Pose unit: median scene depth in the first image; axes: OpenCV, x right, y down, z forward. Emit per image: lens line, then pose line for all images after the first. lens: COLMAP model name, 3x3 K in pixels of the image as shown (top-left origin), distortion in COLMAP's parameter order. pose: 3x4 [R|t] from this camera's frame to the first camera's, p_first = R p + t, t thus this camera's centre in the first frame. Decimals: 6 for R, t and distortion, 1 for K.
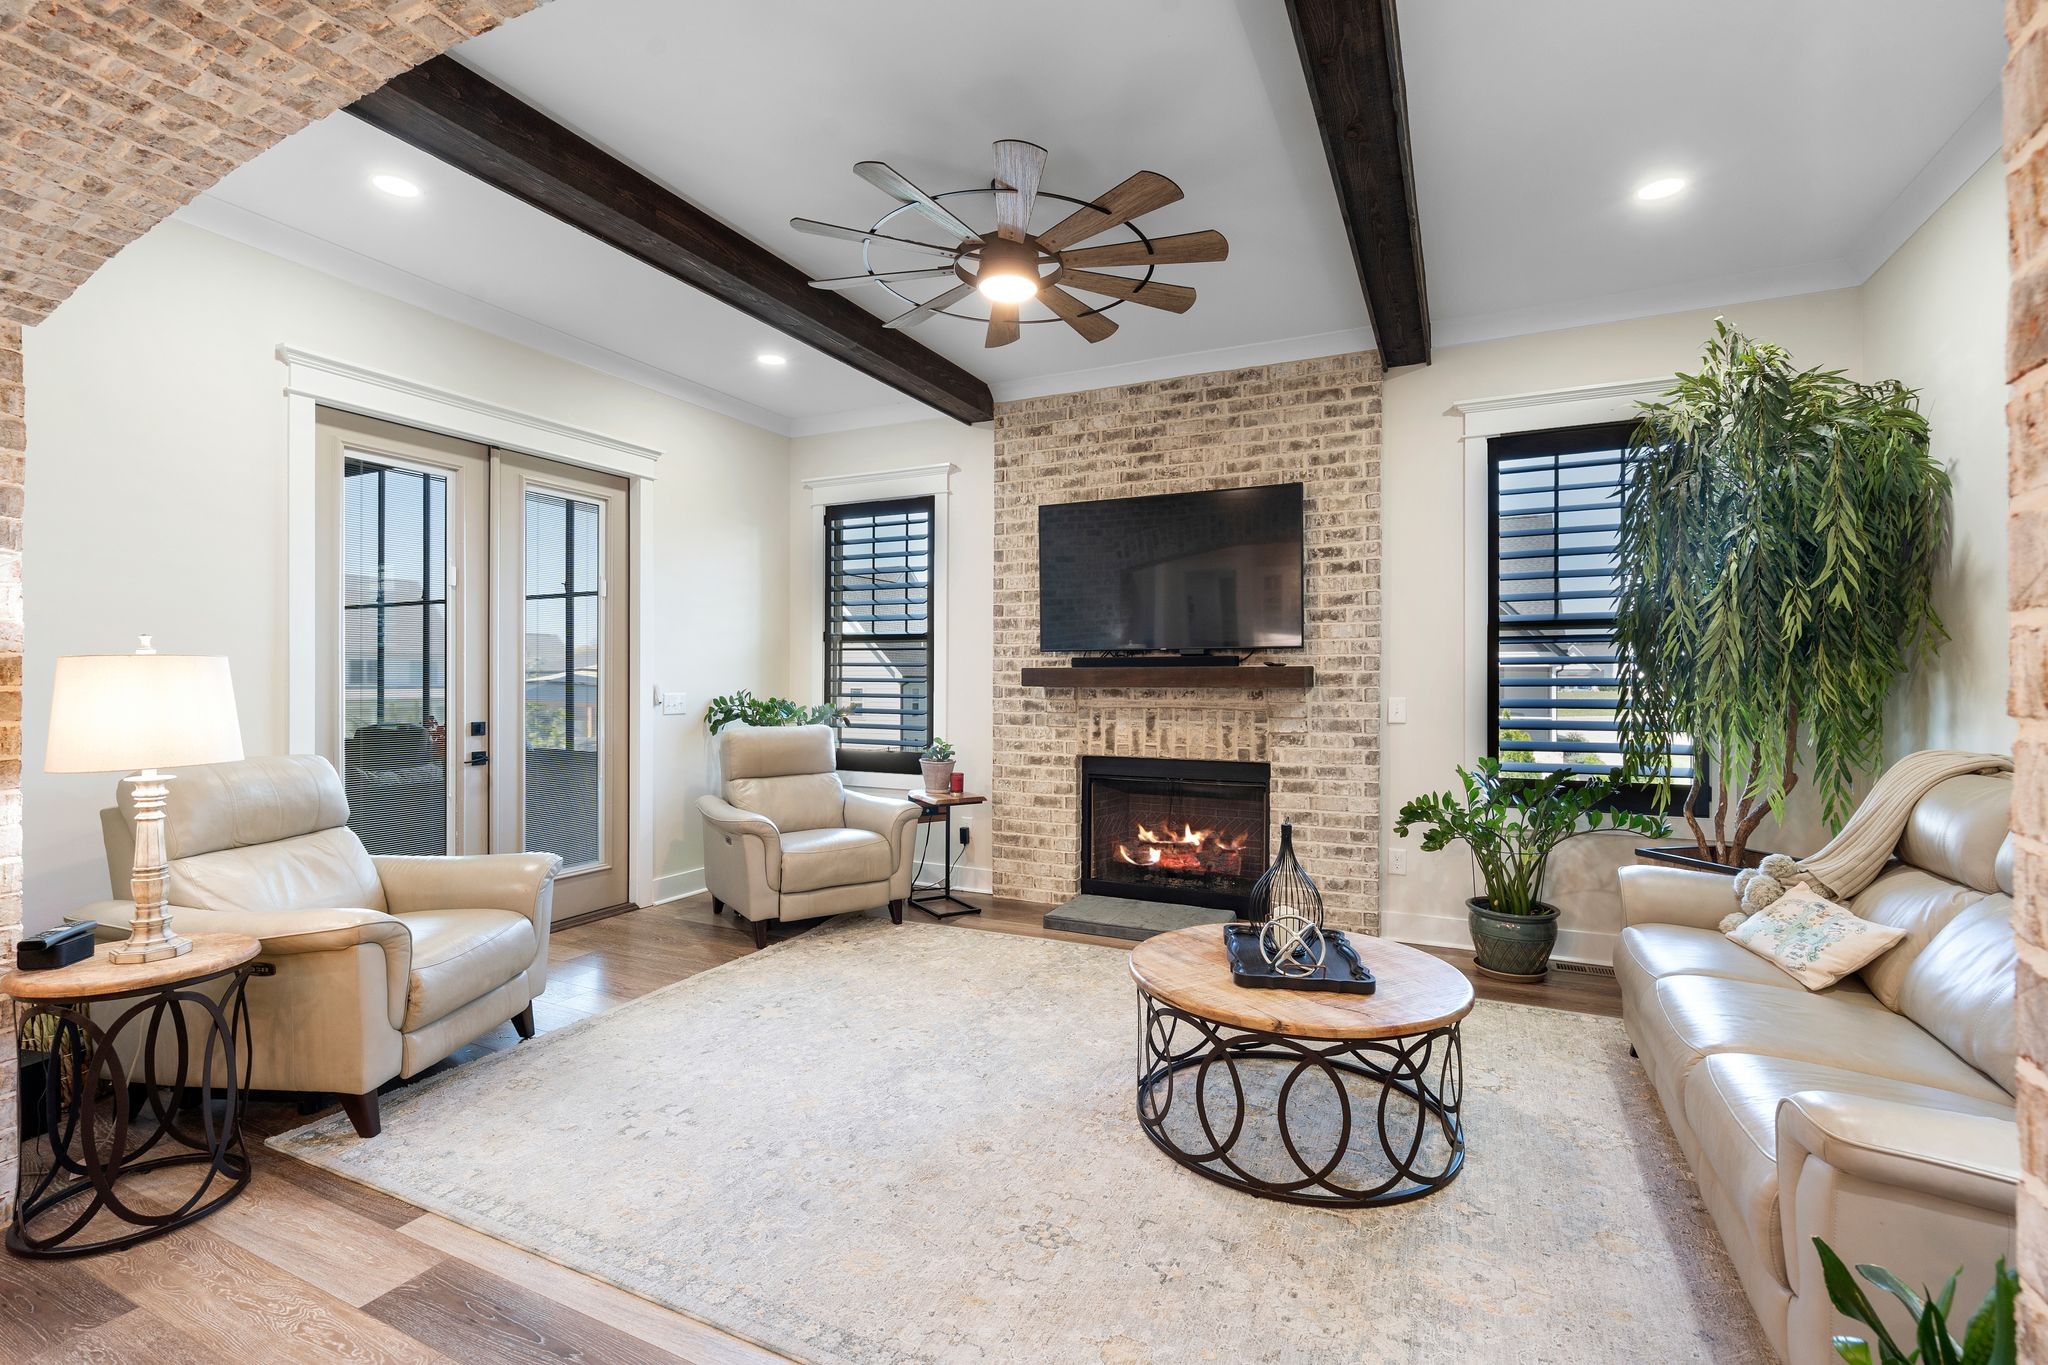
lens RADIAL K [[914.6, 0, 1016.9], [0, 914.6, 680.4], [0, 0, 1]] dist [-0.020597, 0.019244]
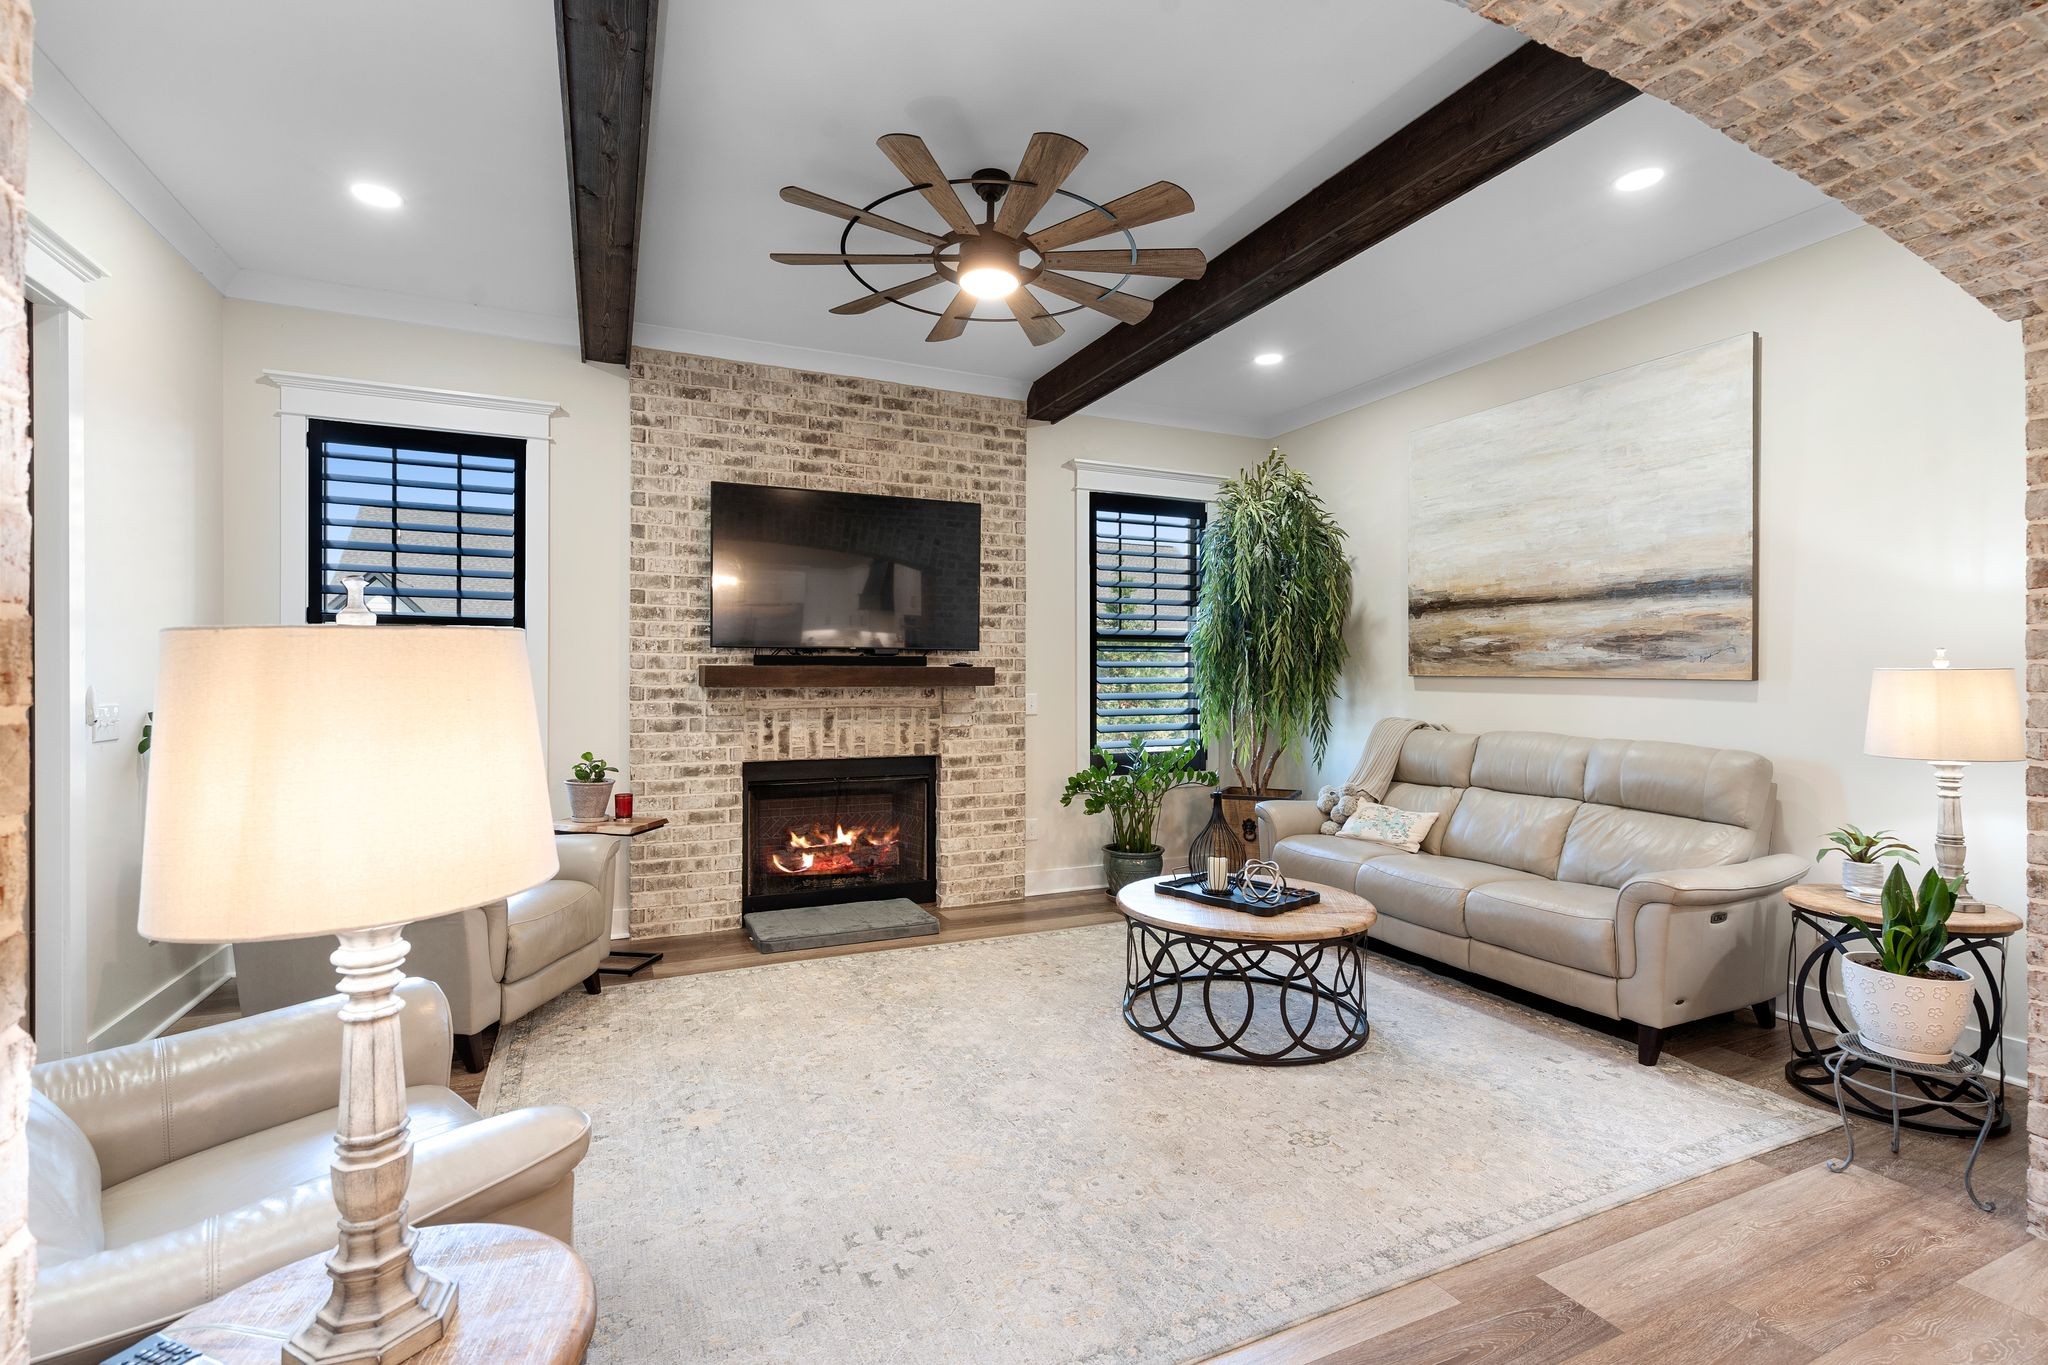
lens RADIAL K [[914.6, 0, 1016.9], [0, 914.6, 680.4], [0, 0, 1]] dist [-0.020597, 0.019244]
pose [[0.639651, -0.001830, 0.768663, -0.491701], [0.001319, 0.999998, 0.001283, -0.000115], [-0.768664, 0.000193, 0.639653, 0.226424]]
